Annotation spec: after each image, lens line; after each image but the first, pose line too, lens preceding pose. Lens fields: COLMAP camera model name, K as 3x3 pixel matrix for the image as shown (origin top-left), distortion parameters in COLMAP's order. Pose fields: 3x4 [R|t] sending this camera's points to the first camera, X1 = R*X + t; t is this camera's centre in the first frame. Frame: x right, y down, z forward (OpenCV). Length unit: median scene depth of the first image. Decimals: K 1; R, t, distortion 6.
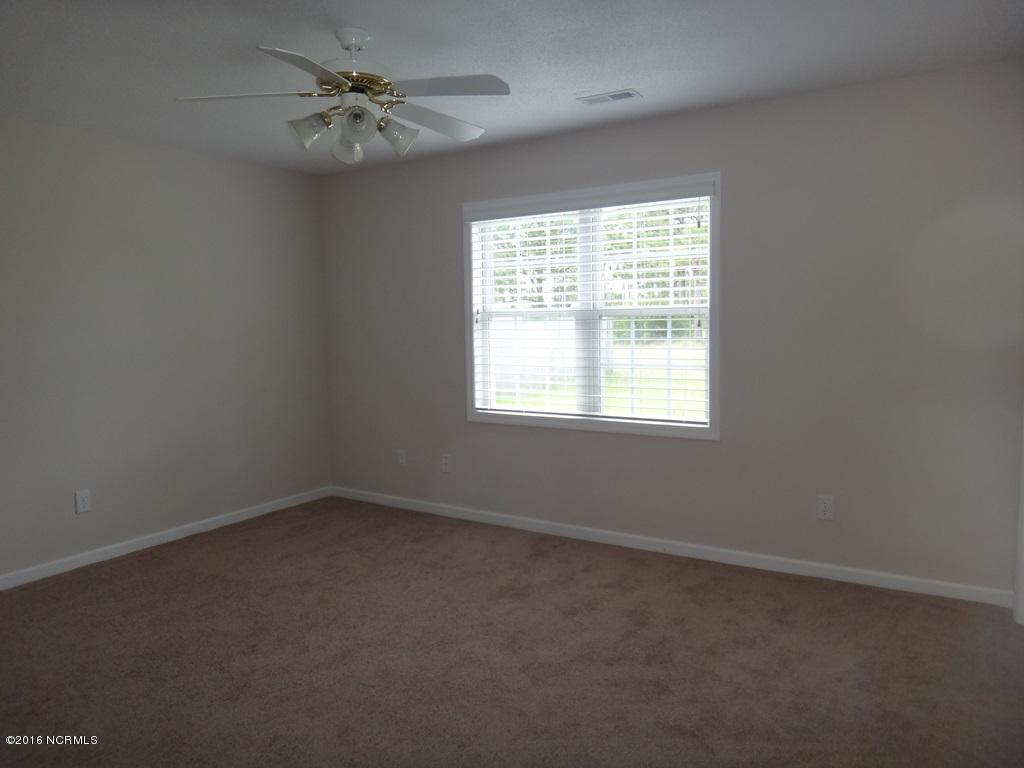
lens RADIAL K [[715.1, 0, 510.6], [0, 715.1, 363.9], [0, 0, 1]] dist [-0.036160, -0.003121]
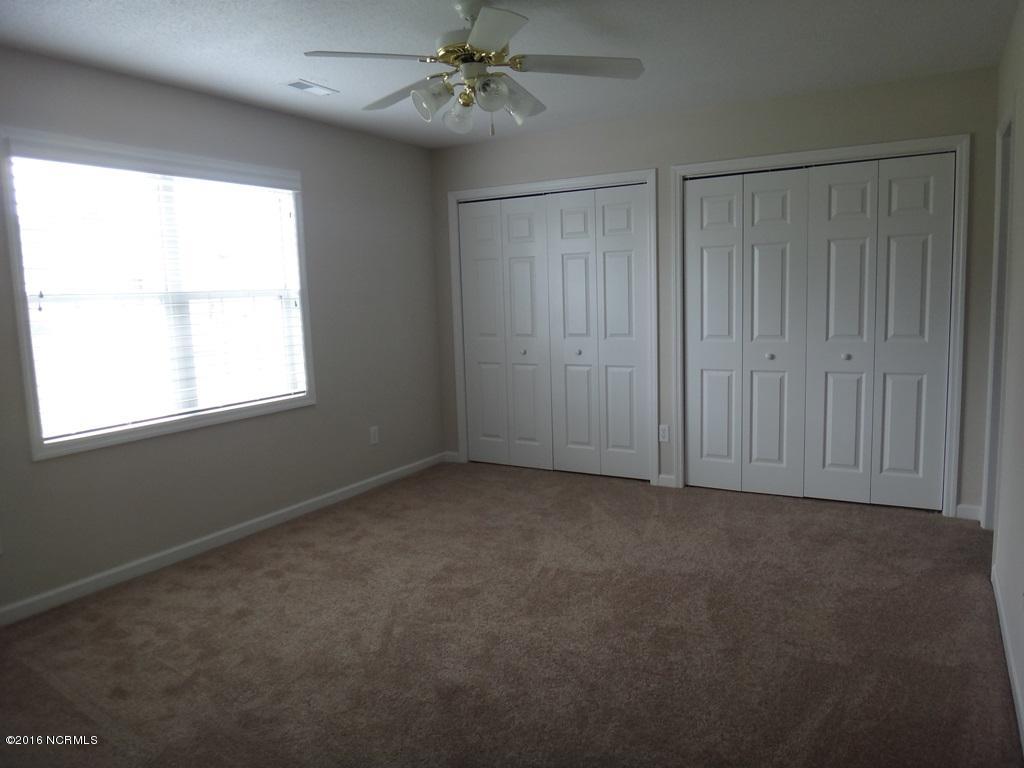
lens RADIAL K [[715.1, 0, 497.3], [0, 715.1, 360.3], [0, 0, 1]] dist [-0.036160, -0.003121]
pose [[-0.032702, -0.069040, 0.997078, -0.801507], [0.107648, 0.991565, 0.072189, -0.014096], [-0.993651, 0.109694, -0.024994, 0.661344]]
